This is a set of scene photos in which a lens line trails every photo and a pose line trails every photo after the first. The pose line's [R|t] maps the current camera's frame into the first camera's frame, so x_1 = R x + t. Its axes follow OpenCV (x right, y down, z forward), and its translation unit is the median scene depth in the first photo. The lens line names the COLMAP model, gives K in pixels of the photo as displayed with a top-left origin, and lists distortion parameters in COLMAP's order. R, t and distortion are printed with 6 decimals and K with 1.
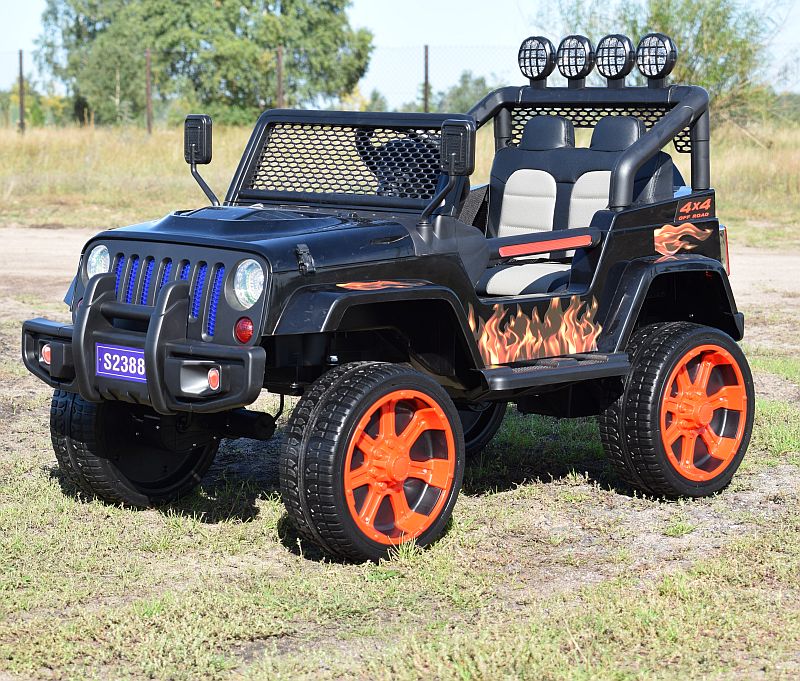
lens RADIAL K [[2388.8, 0, 400.0], [0, 2388.8, 340.5], [0, 0, 1]] dist [0.037254, 1.145605]
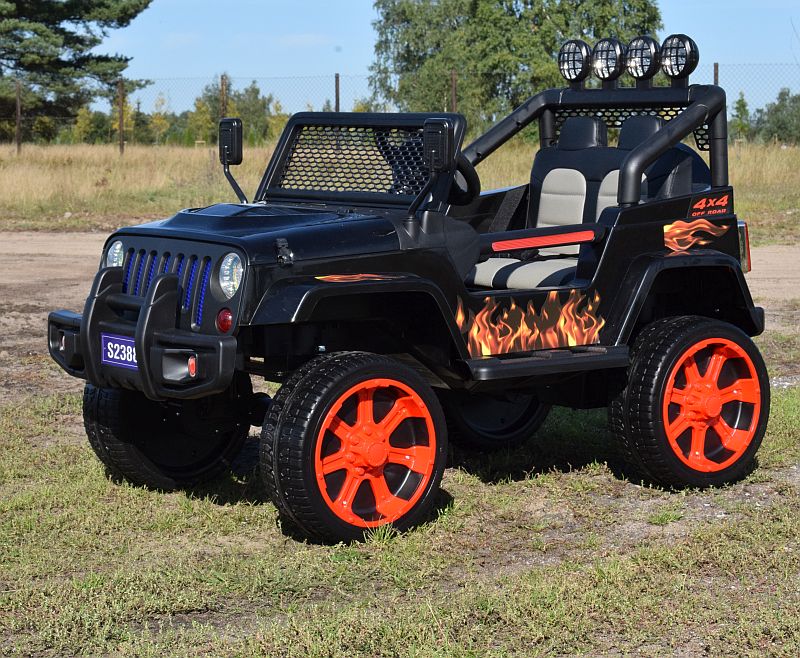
lens RADIAL K [[2248.8, 0, 496.5], [0, 2248.8, 329.9], [0, 0, 1]] dist [0.049718, 0.086600]
pose [[0.988424, 0.002963, -0.151688, 0.185521], [-0.004458, 0.999945, -0.009518, 0.007978], [0.151651, 0.010085, 0.988383, 0.038778]]
